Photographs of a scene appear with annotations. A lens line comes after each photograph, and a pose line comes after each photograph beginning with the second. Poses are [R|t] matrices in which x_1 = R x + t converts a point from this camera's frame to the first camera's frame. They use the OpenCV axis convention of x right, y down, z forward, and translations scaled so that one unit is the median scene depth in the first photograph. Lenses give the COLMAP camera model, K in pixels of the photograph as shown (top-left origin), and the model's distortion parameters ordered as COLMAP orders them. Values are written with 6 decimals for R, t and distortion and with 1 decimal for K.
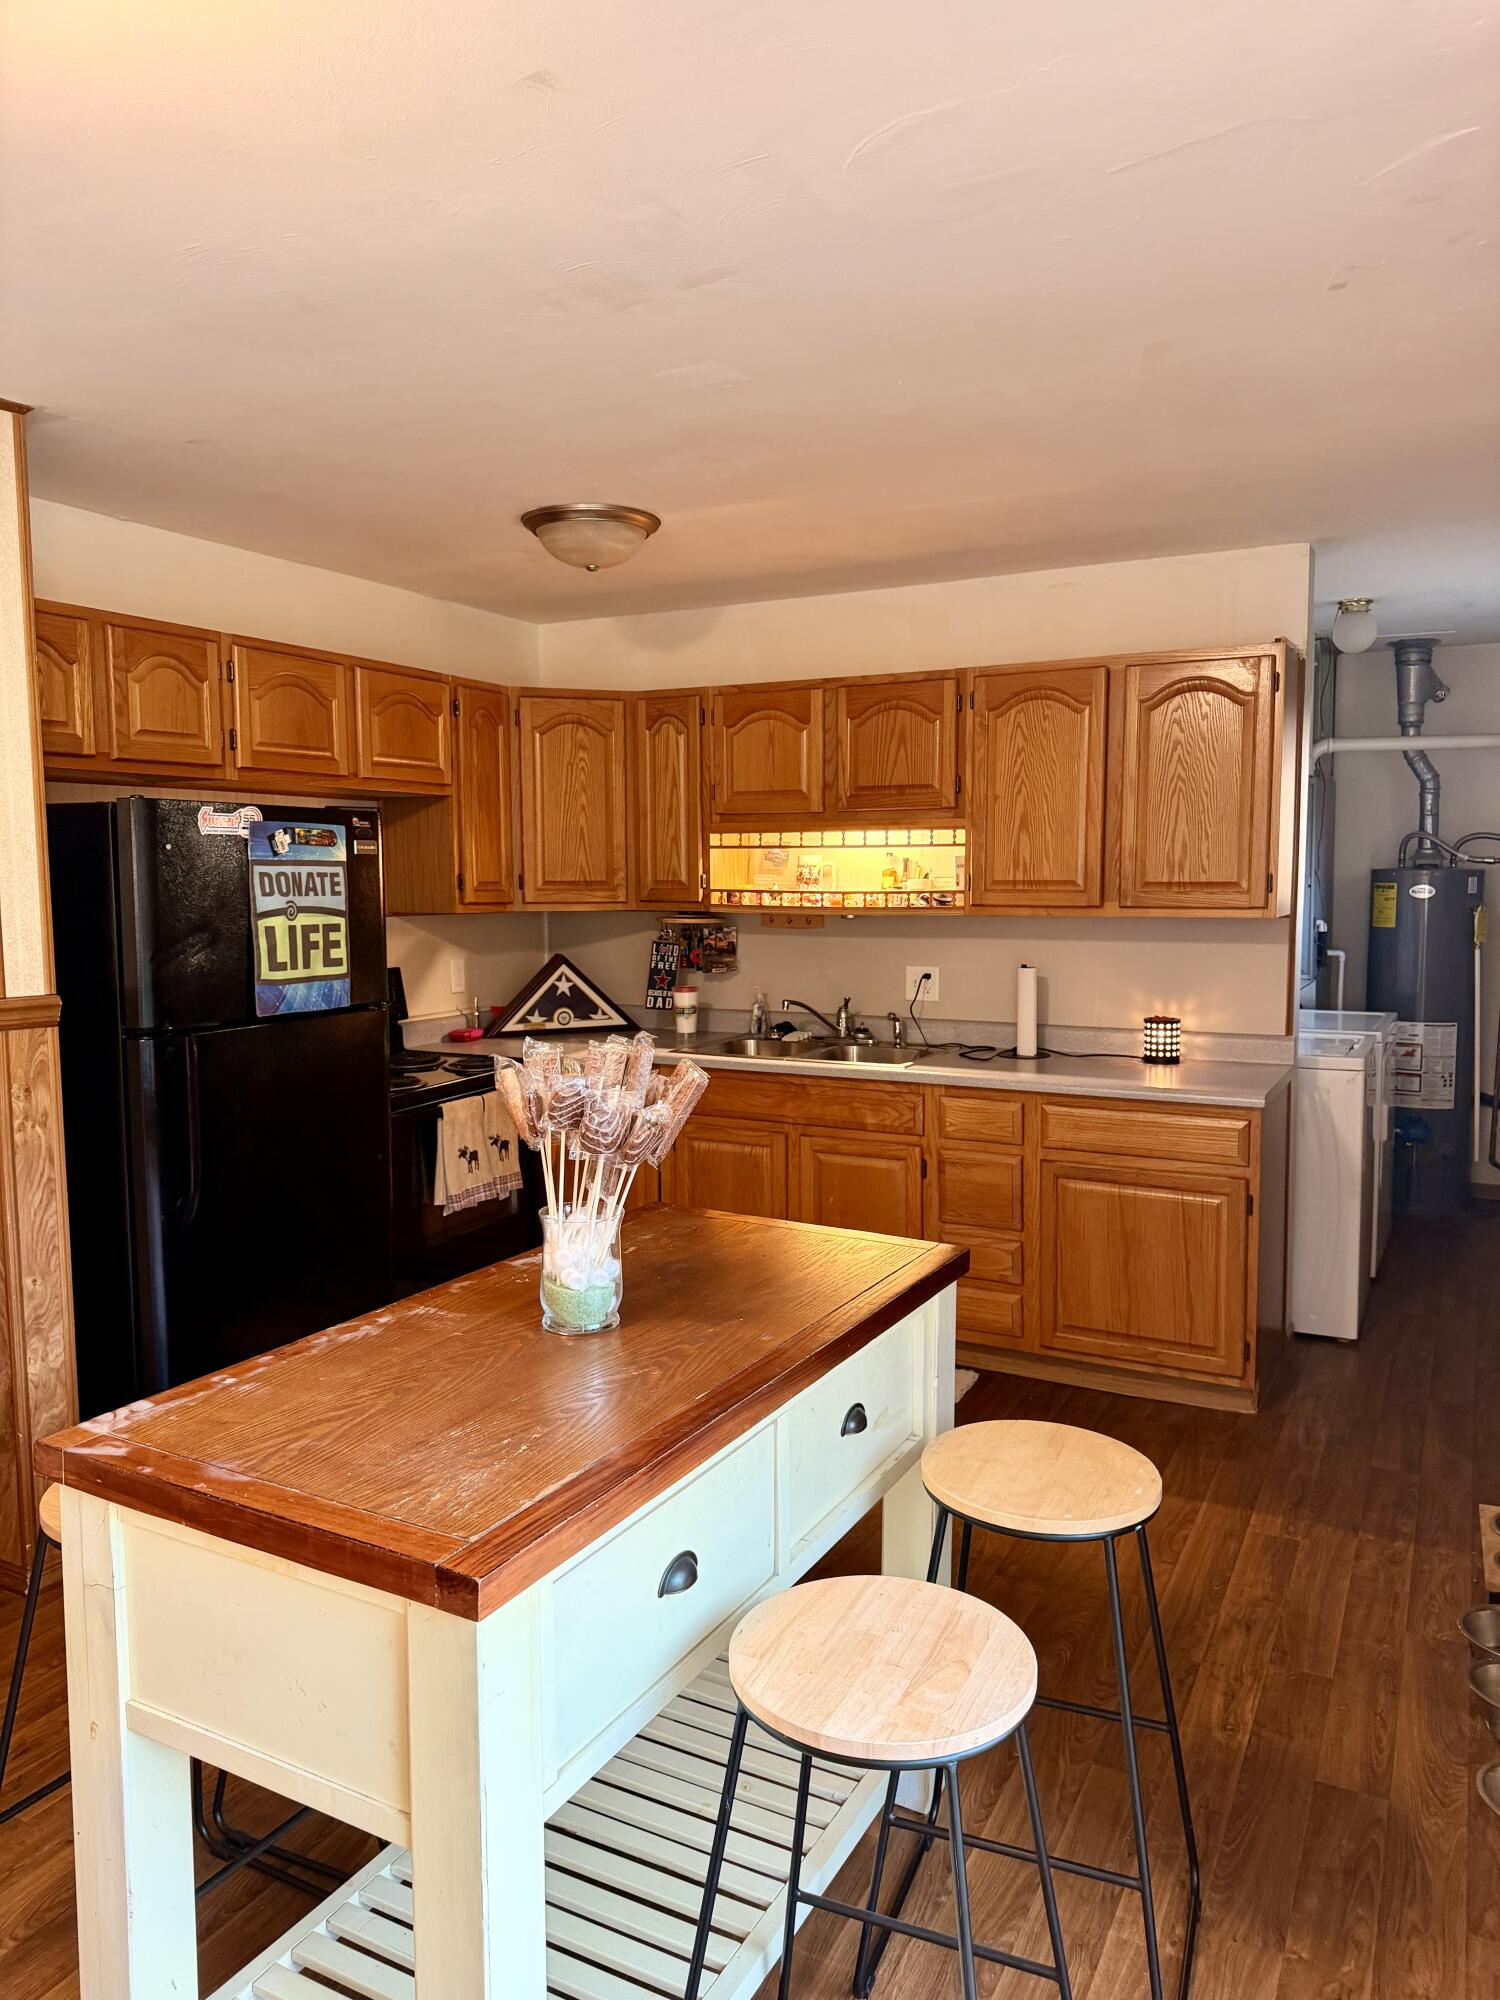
lens RADIAL K [[1435.5, 0, 758.9], [0, 1435.5, 1007.1], [0, 0, 1]] dist [0.112448, -0.019866]
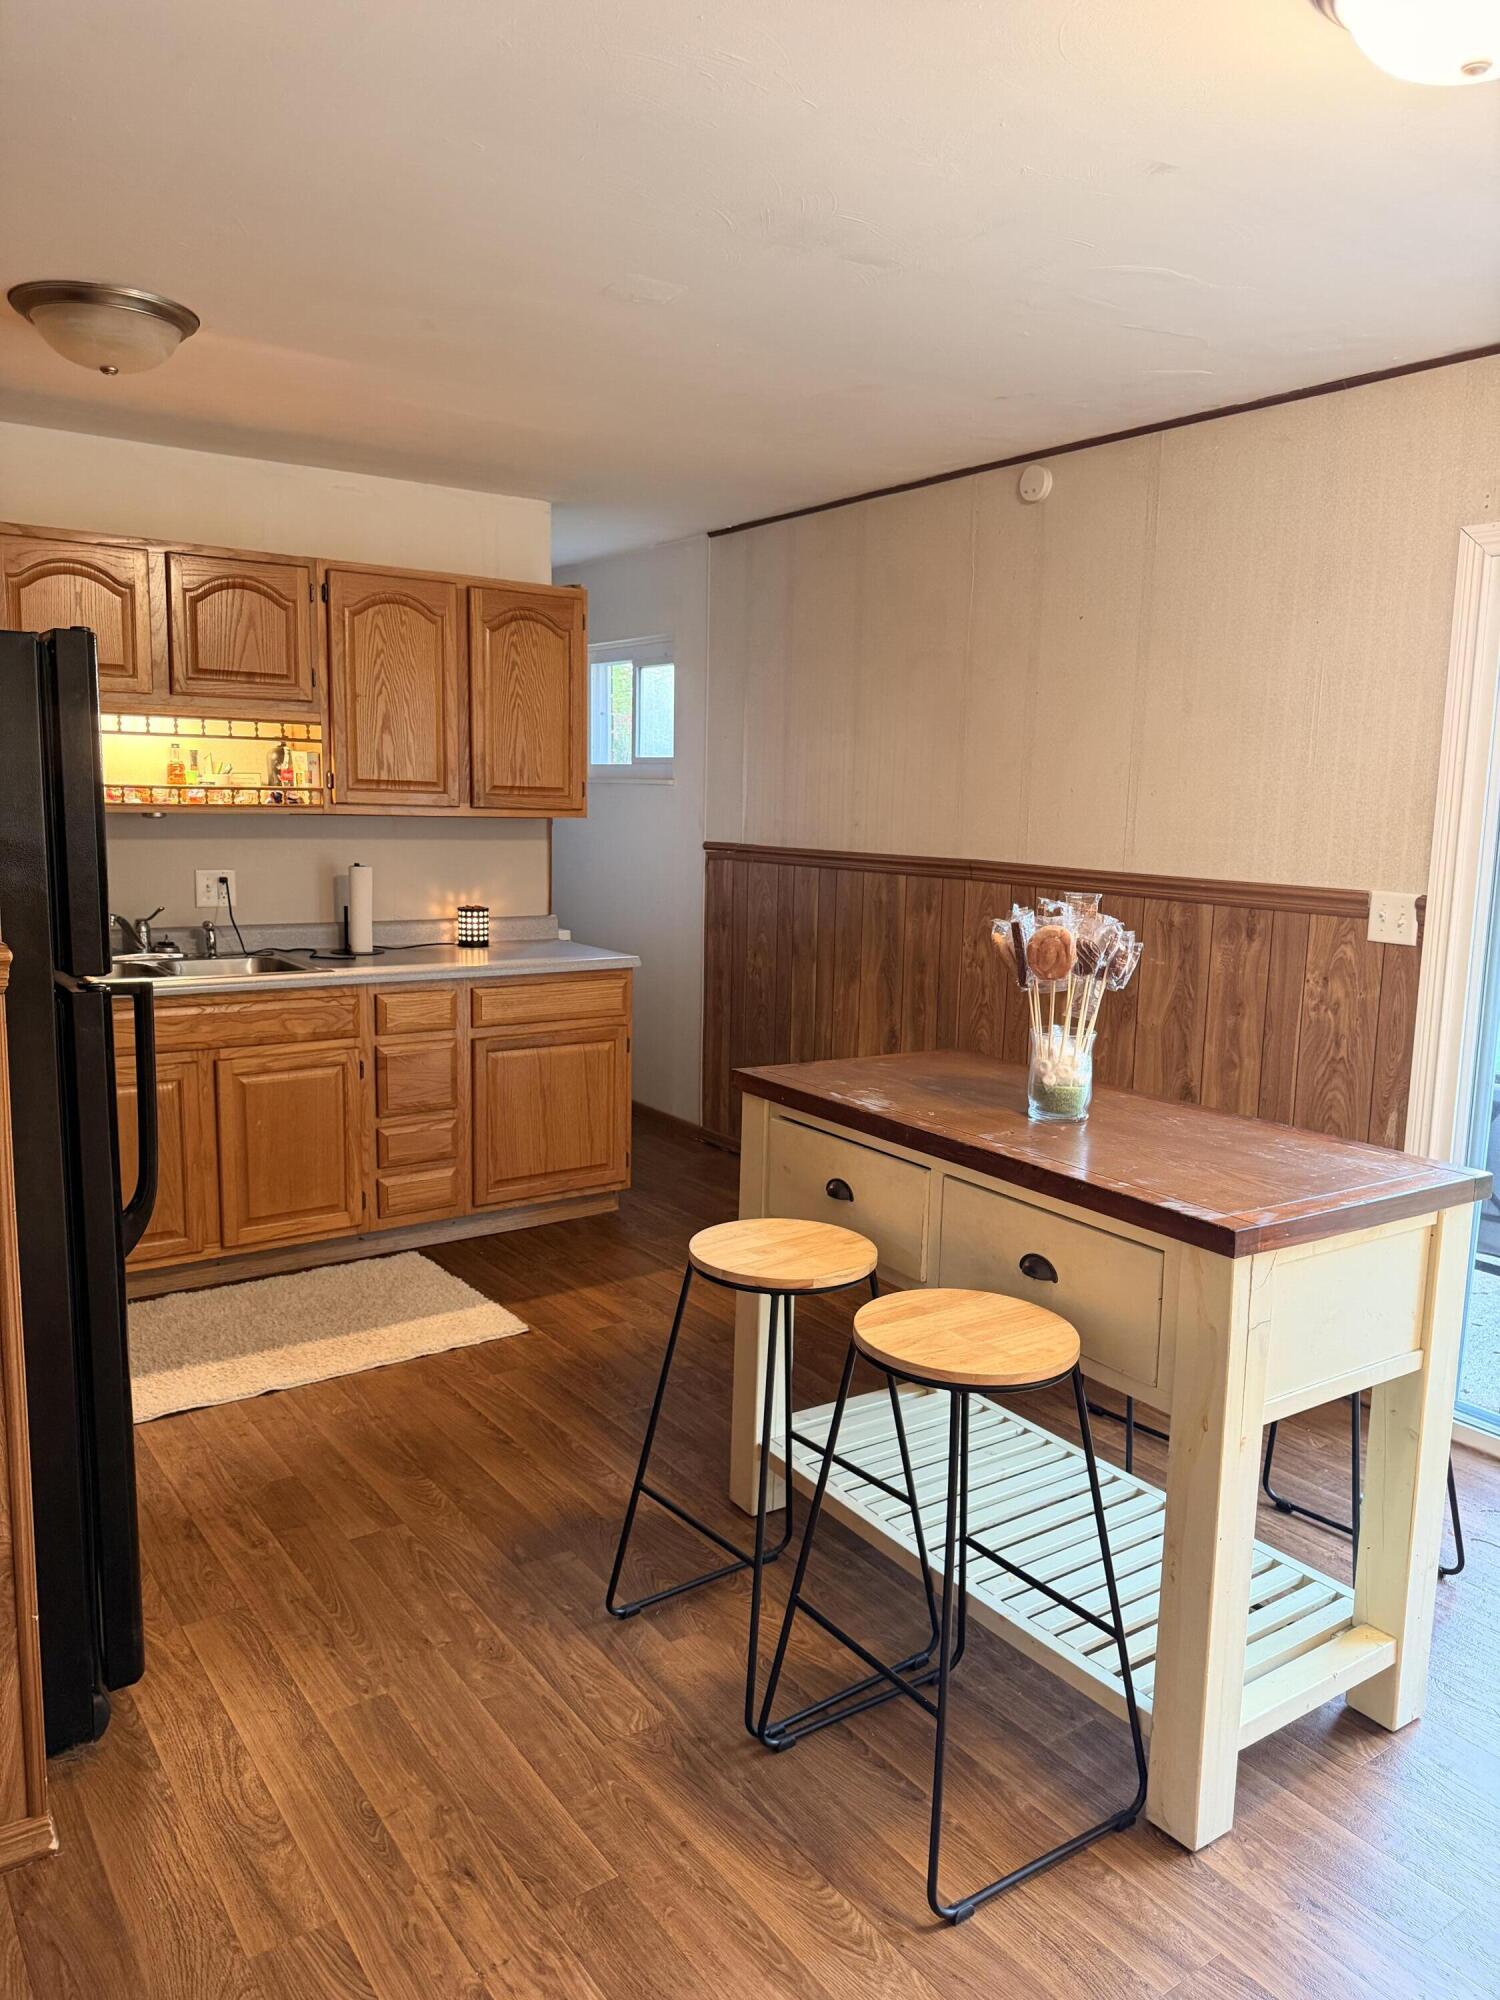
lens RADIAL K [[1435.5, 0, 752.0], [0, 1435.5, 1015.7], [0, 0, 1]] dist [0.112448, -0.019866]
pose [[0.474049, -0.126359, 0.871384, -1.679355], [0.064508, 0.991974, 0.108752, -0.045213], [-0.878132, 0.004657, 0.478395, 0.738078]]
